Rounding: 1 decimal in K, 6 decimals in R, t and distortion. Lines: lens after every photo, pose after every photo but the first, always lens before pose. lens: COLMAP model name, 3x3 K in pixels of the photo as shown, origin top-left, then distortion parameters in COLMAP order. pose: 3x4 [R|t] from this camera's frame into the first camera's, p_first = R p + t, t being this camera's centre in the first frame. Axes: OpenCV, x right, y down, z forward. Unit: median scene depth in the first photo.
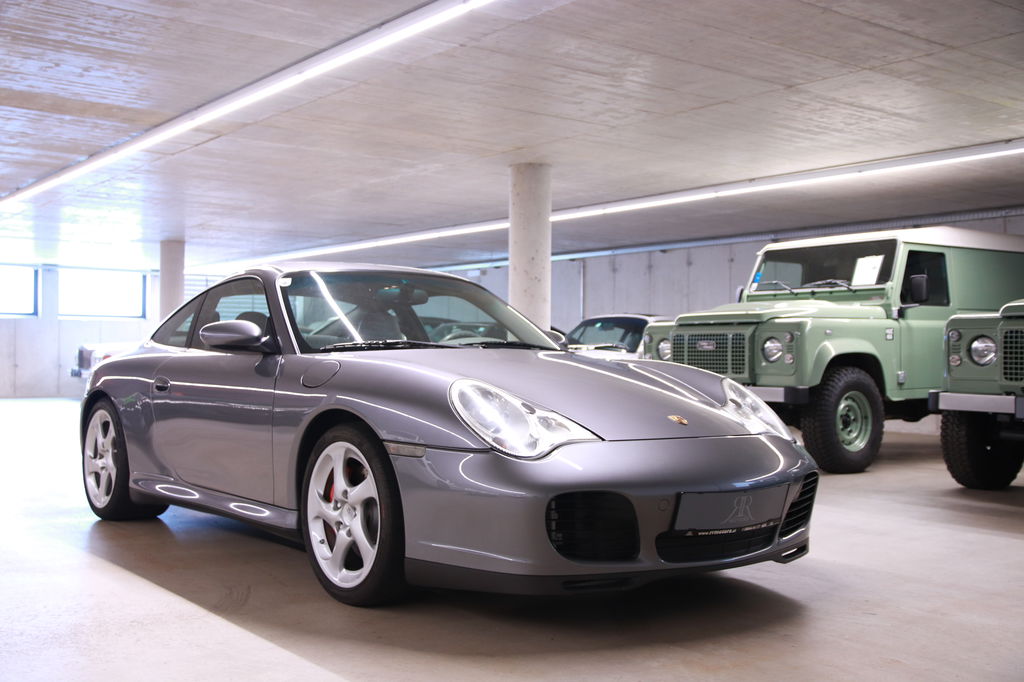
lens RADIAL K [[1094.0, 0, 512.6], [0, 1094.0, 343.3], [0, 0, 1]] dist [-0.021999, 0.000000]
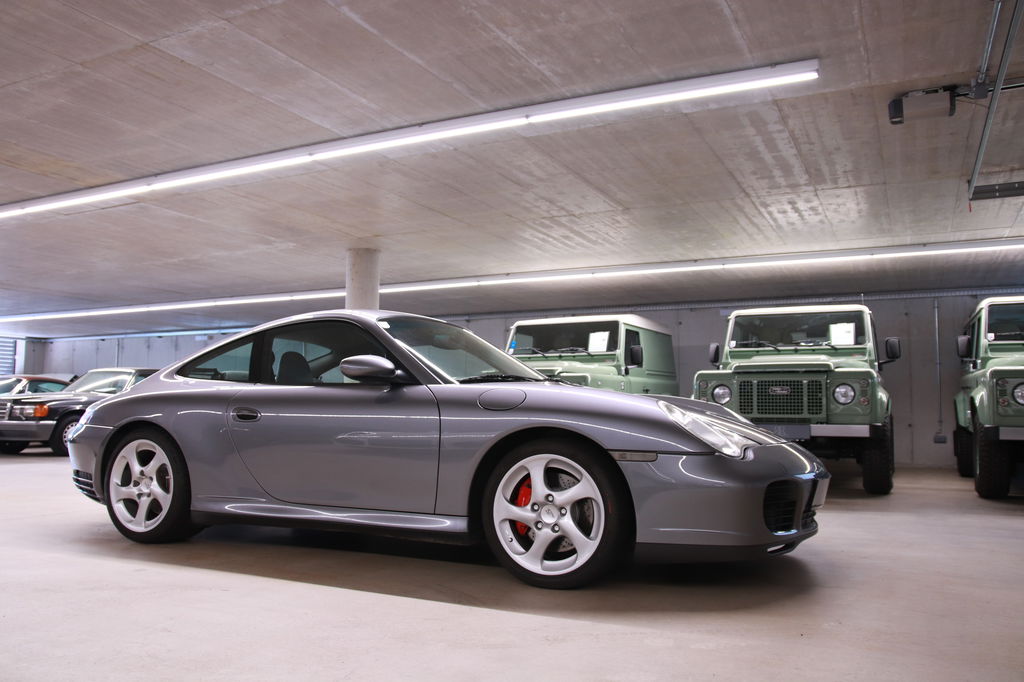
lens RADIAL K [[818.4, 0, 512.6], [0, 818.4, 340.2], [0, 0, 1]] dist [-0.081278, 0.001003]
pose [[0.900142, 0.036603, 0.434056, -0.253654], [-0.003669, 0.997065, -0.076472, 0.014607], [-0.435582, 0.067243, 0.897634, 0.084102]]
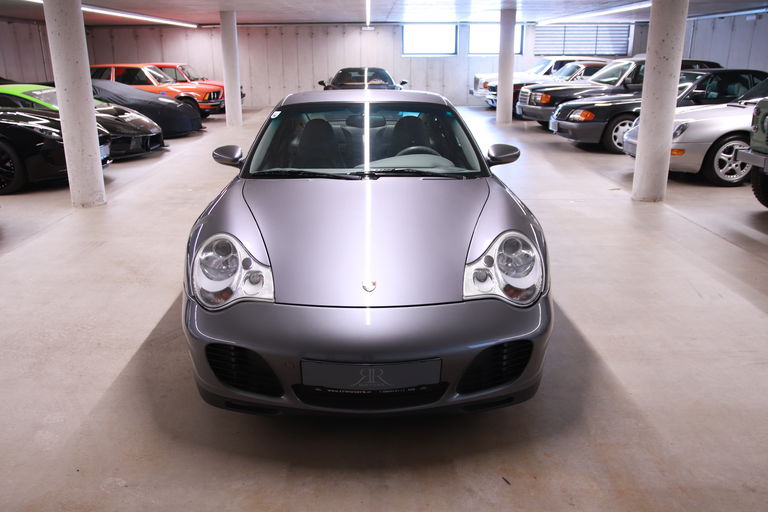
lens RADIAL K [[651.8, 0, 383.8], [0, 651.8, 254.8], [0, 0, 1]] dist [0.049245, 0.015868]
pose [[0.806569, 0.170175, -0.566115, 0.235427], [0.005235, 0.955574, 0.294705, -0.070701], [0.591116, -0.240664, 0.769846, 0.201562]]
